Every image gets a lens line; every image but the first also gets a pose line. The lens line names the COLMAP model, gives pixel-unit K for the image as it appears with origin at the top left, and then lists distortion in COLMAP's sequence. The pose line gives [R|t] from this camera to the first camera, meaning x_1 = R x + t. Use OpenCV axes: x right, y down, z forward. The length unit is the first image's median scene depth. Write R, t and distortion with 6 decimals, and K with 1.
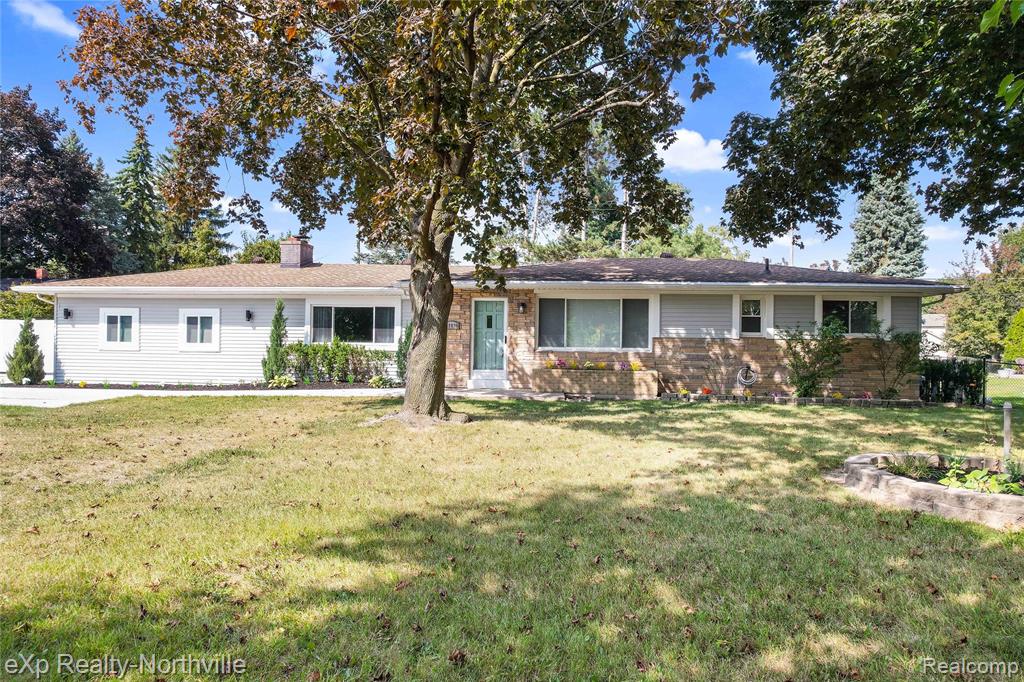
lens RADIAL K [[644.8, 0, 512.0], [0, 644.8, 341.0], [0, 0, 1]] dist [-0.024531, 0.002176]
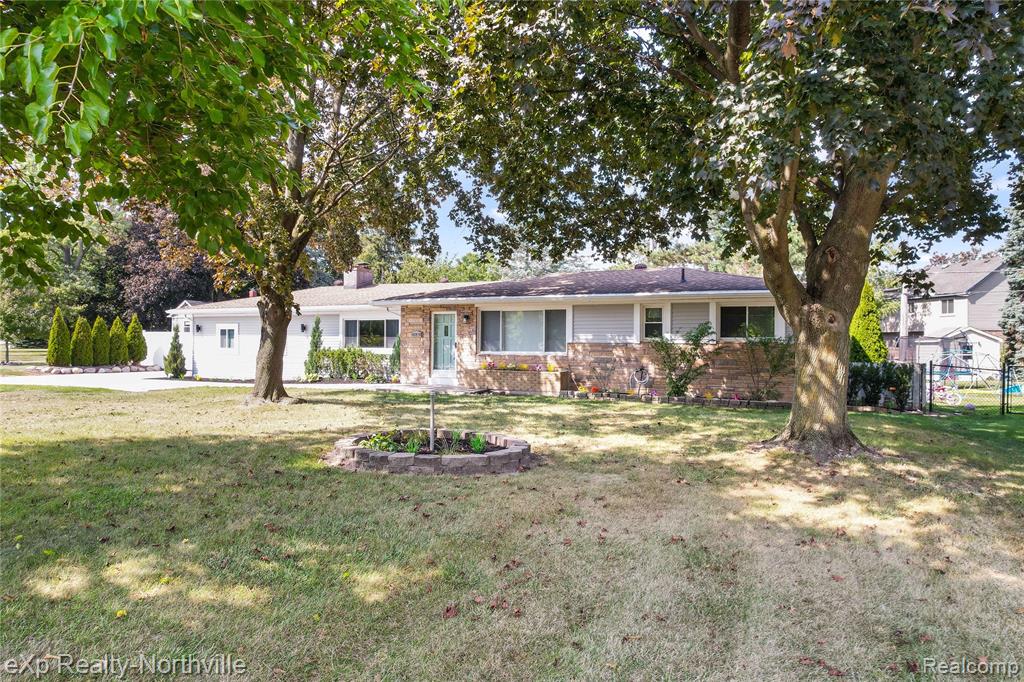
lens RADIAL K [[644.8, 0, 512.0], [0, 644.8, 341.0], [0, 0, 1]] dist [-0.024531, 0.002176]
pose [[0.939997, -0.008351, -0.341080, 0.513134], [0.007050, 0.999962, -0.005053, -0.003354], [0.341109, 0.002346, 0.940021, -0.117106]]
